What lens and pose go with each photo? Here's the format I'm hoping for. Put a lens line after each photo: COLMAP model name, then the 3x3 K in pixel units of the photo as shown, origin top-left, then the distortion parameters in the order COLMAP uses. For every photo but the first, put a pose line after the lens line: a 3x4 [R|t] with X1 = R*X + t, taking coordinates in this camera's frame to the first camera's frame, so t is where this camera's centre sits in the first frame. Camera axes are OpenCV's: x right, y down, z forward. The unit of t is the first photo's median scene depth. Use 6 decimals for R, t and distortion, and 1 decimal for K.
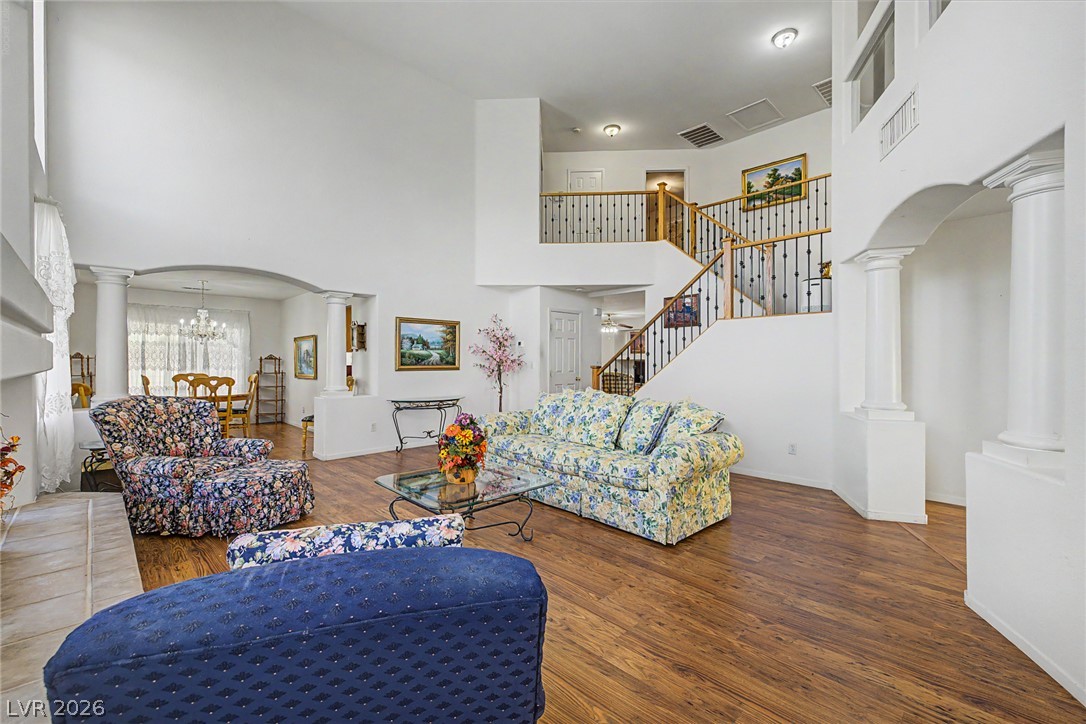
lens RADIAL K [[458.9, 0, 531.9], [0, 458.9, 358.1], [0, 0, 1]] dist [0.013189, 0.000003]
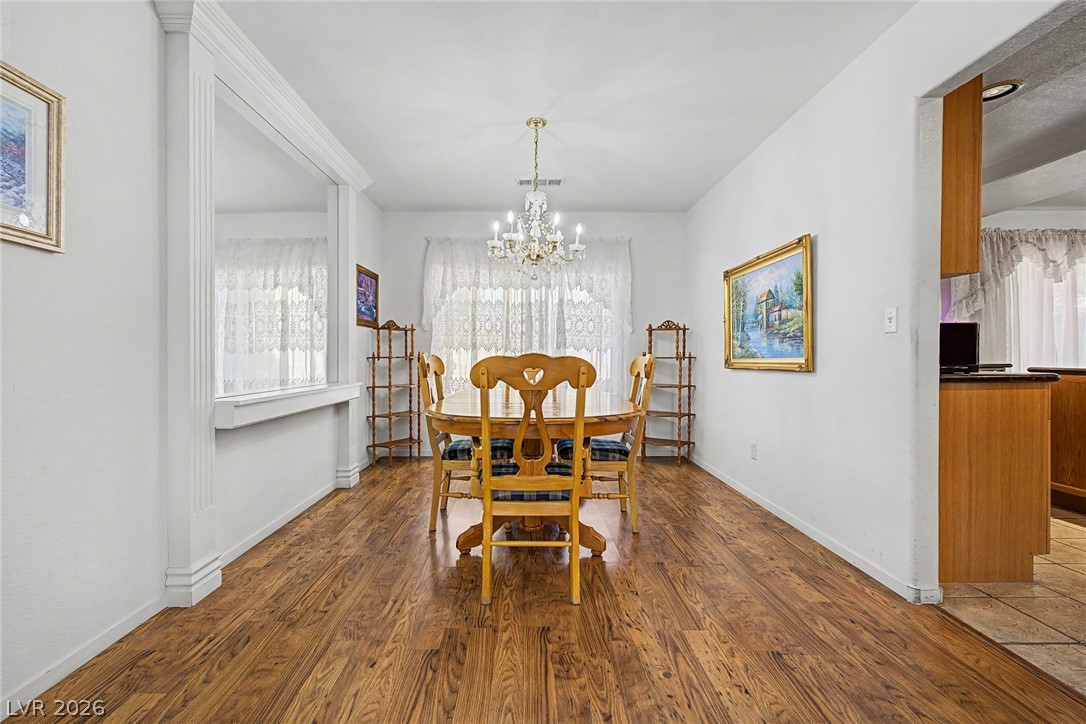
lens RADIAL K [[458.9, 0, 531.9], [0, 458.9, 358.1], [0, 0, 1]] dist [0.013189, 0.000003]
pose [[0.731072, 0.005512, -0.682278, -0.422124], [0.003159, 0.999929, 0.011463, 0.033304], [0.682293, -0.010536, 0.731003, 0.677957]]
